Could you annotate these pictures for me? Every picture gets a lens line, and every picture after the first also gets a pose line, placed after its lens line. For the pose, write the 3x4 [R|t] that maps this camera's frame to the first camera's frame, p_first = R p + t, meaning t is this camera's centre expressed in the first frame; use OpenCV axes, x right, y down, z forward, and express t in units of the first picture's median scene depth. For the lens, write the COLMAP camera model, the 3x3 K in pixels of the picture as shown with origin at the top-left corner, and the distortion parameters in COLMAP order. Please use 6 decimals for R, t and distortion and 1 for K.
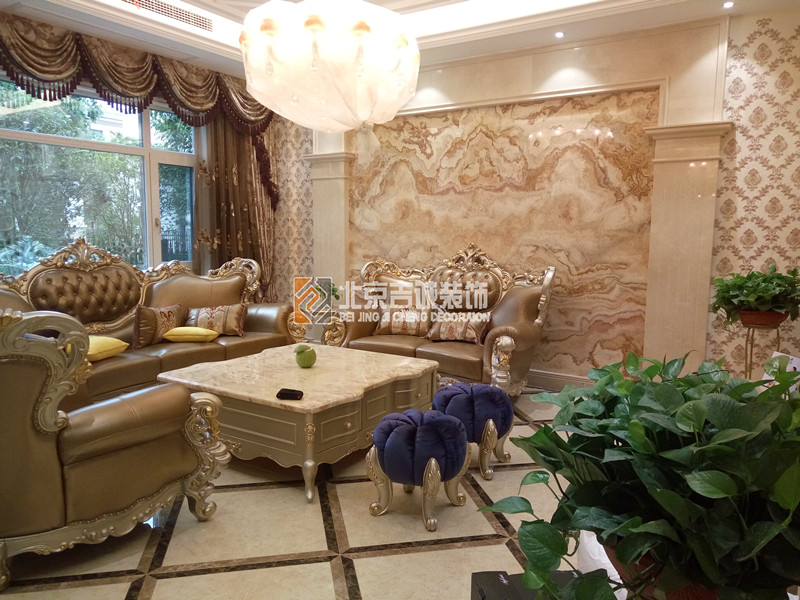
lens RADIAL K [[609.6, 0, 400.5], [0, 609.6, 298.7], [0, 0, 1]] dist [0.038846, -0.025153]
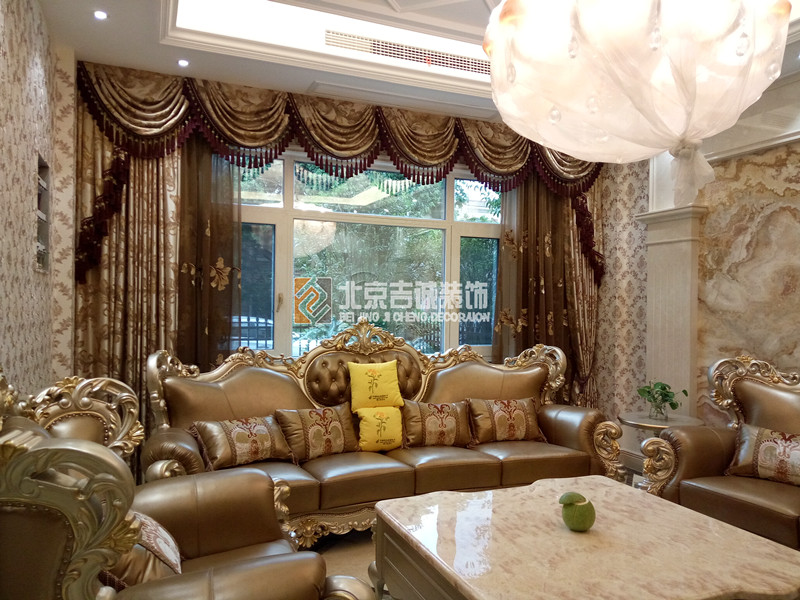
lens RADIAL K [[609.6, 0, 400.1], [0, 609.6, 299.1], [0, 0, 1]] dist [0.038846, -0.025153]
pose [[0.829859, -0.002143, -0.557969, 0.031300], [-0.067342, 0.992298, -0.103968, -0.030543], [0.553894, 0.123854, 0.823323, 0.231610]]
